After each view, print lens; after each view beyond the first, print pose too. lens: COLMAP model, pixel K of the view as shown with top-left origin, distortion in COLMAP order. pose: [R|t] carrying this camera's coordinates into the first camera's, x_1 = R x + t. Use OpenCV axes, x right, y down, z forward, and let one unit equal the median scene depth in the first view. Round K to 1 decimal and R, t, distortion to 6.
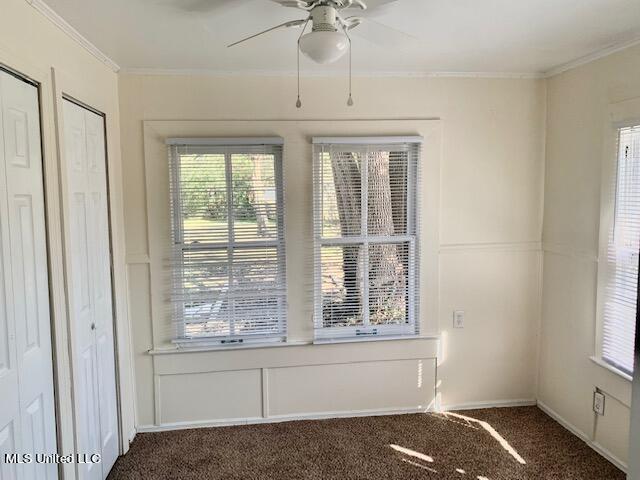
lens RADIAL K [[493.0, 0, 319.7], [0, 493.0, 234.6], [0, 0, 1]] dist [0.040310, -0.015303]
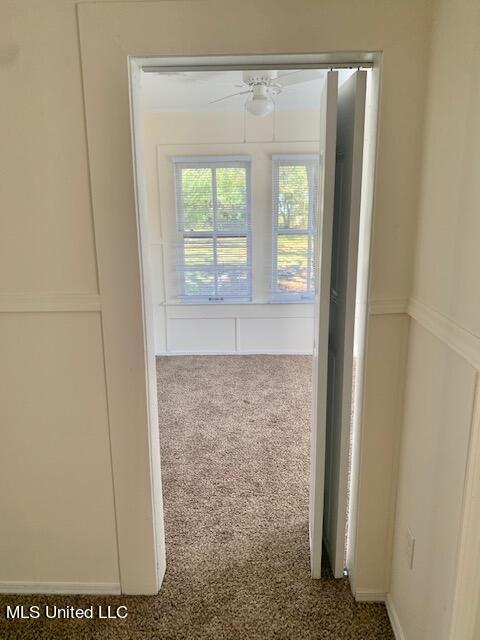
lens RADIAL K [[493.0, 0, 243.6], [0, 493.0, 323.4], [0, 0, 1]] dist [0.040310, -0.015303]
pose [[0.988361, 0.039812, -0.146825, 0.129293], [-0.016987, 0.987995, 0.153549, 0.060503], [0.151176, -0.149268, 0.977172, -0.459901]]
